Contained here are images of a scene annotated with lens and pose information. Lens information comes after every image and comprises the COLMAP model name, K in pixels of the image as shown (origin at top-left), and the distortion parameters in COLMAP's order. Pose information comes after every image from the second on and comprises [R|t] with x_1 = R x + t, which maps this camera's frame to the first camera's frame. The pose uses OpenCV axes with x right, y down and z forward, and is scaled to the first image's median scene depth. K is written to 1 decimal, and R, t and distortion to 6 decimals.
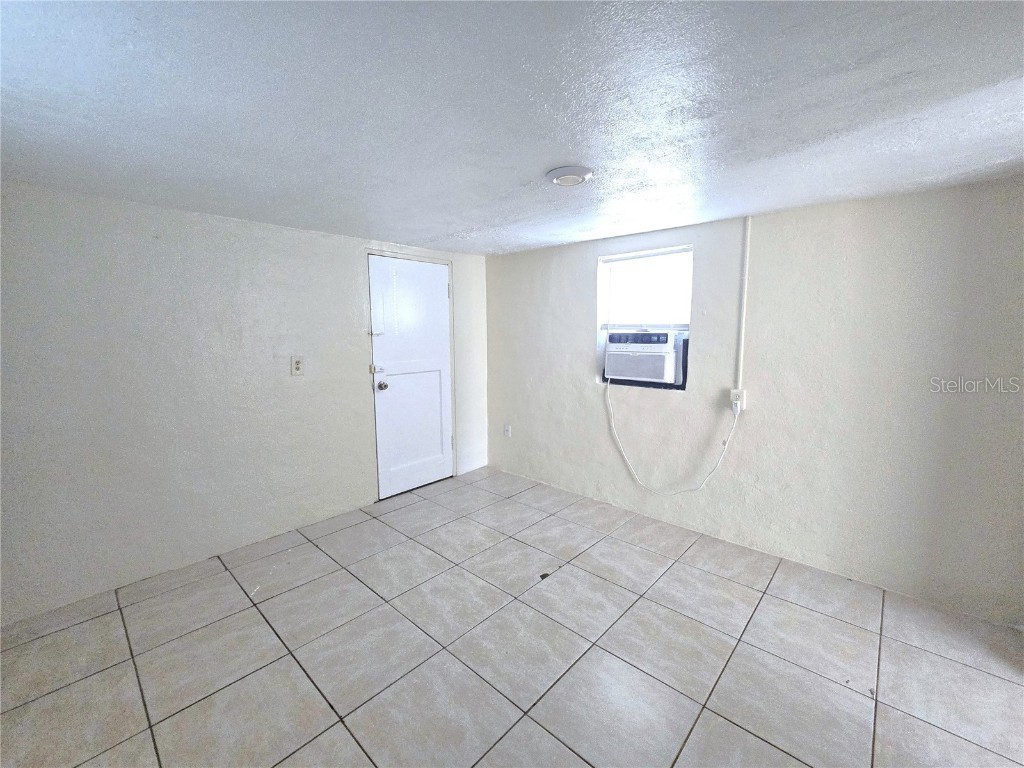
lens RADIAL K [[420.8, 0, 507.3], [0, 420.8, 385.1], [0, 0, 1]] dist [-0.006095, 0.002792]
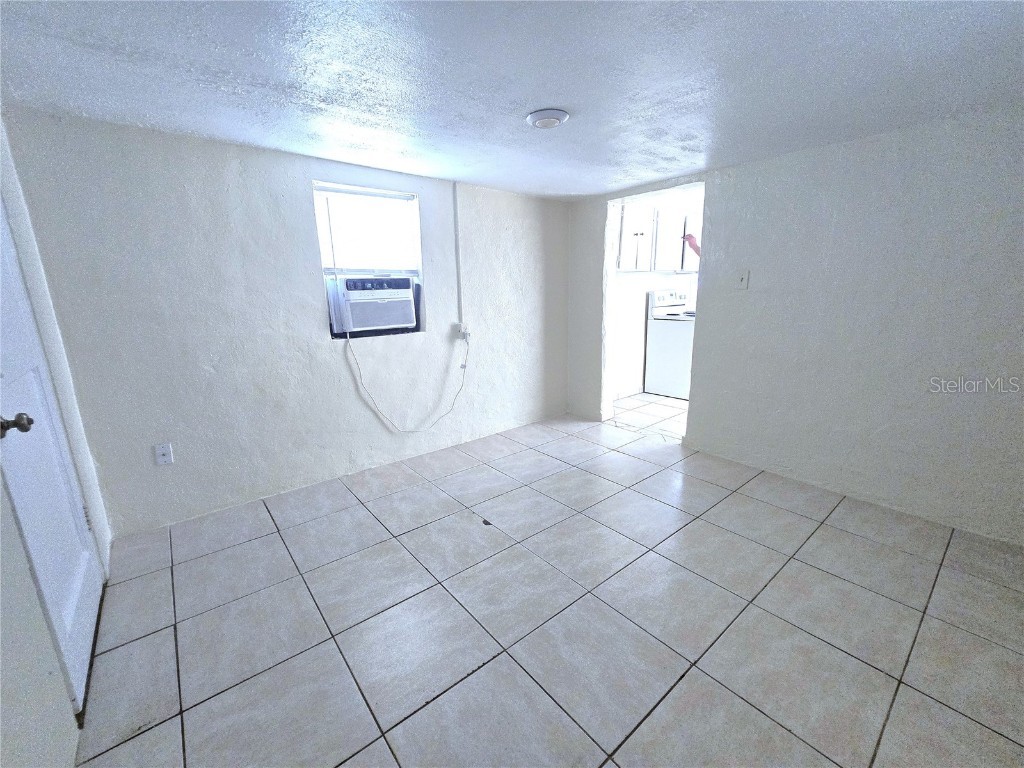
lens RADIAL K [[420.8, 0, 505.7], [0, 420.8, 384.1], [0, 0, 1]] dist [-0.006095, 0.002792]
pose [[0.143218, -0.225737, 0.963603, -0.734625], [0.140097, 0.968460, 0.206052, -0.057902], [-0.979725, 0.105488, 0.170326, 0.698767]]
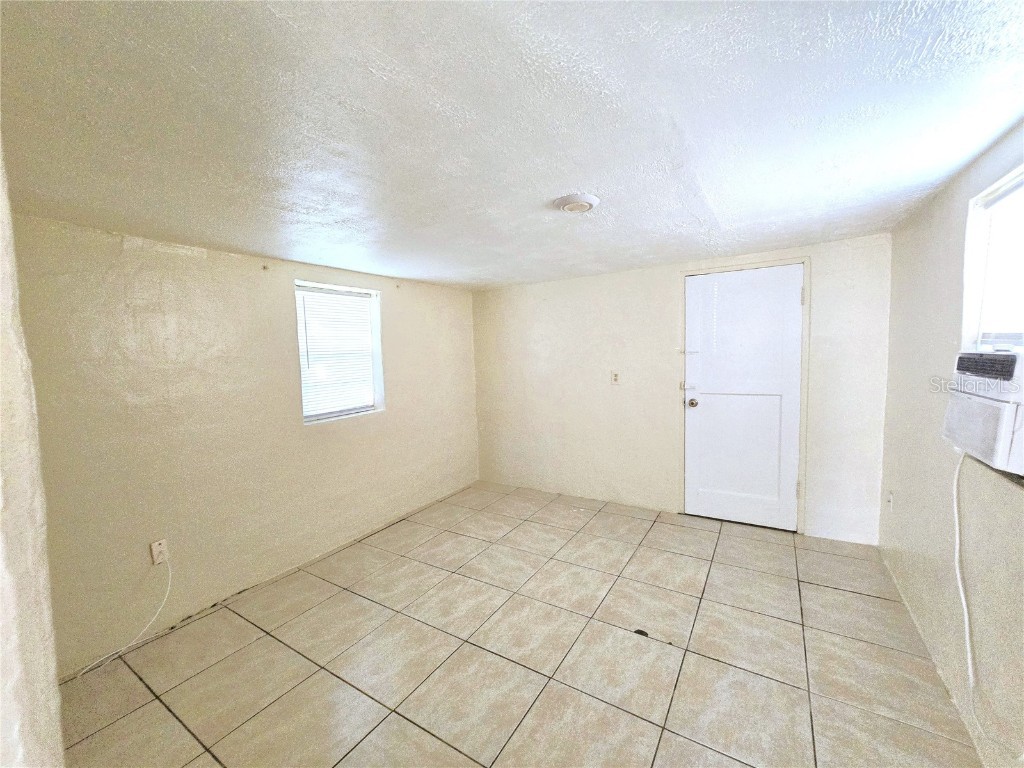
lens RADIAL K [[420.8, 0, 509.4], [0, 420.8, 381.3], [0, 0, 1]] dist [-0.006095, 0.002792]
pose [[0.182096, 0.070648, -0.980739, 0.802067], [-0.092658, 0.994210, 0.054415, -0.084222], [0.978905, 0.080965, 0.187588, 0.485051]]
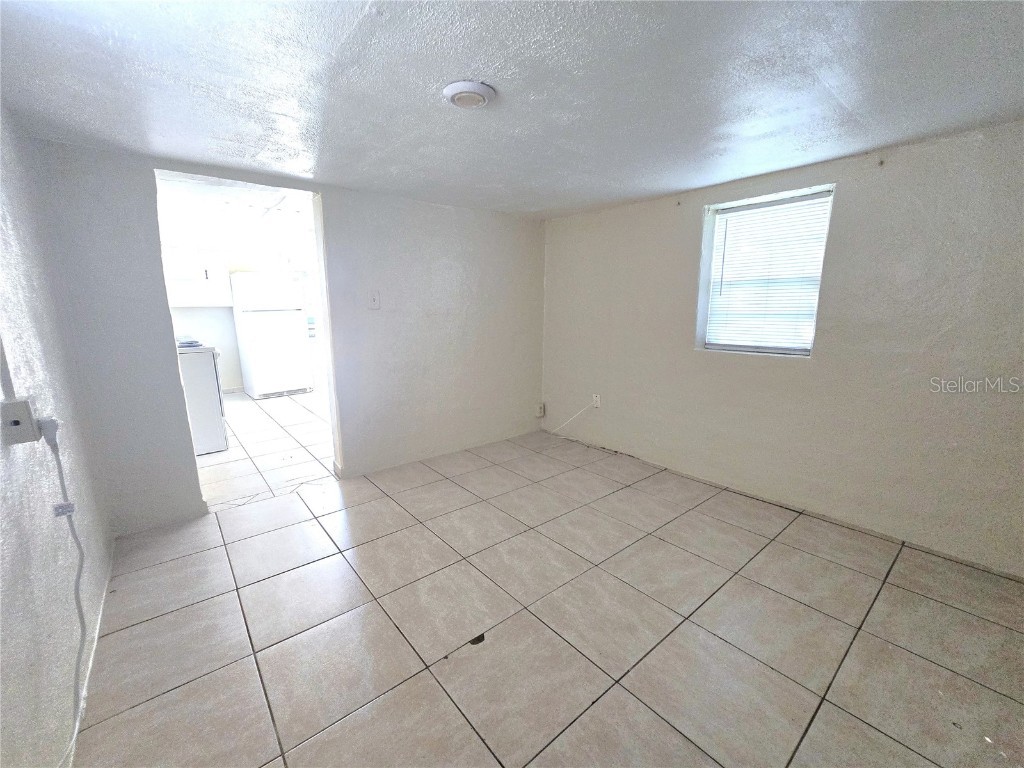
lens RADIAL K [[420.8, 0, 506.9], [0, 420.8, 388.1], [0, 0, 1]] dist [-0.006095, 0.002792]
pose [[-0.990577, -0.021603, 0.135246, -0.038948], [0.021693, 0.950271, 0.310668, -0.134245], [-0.135231, 0.310674, -0.940847, 1.402027]]
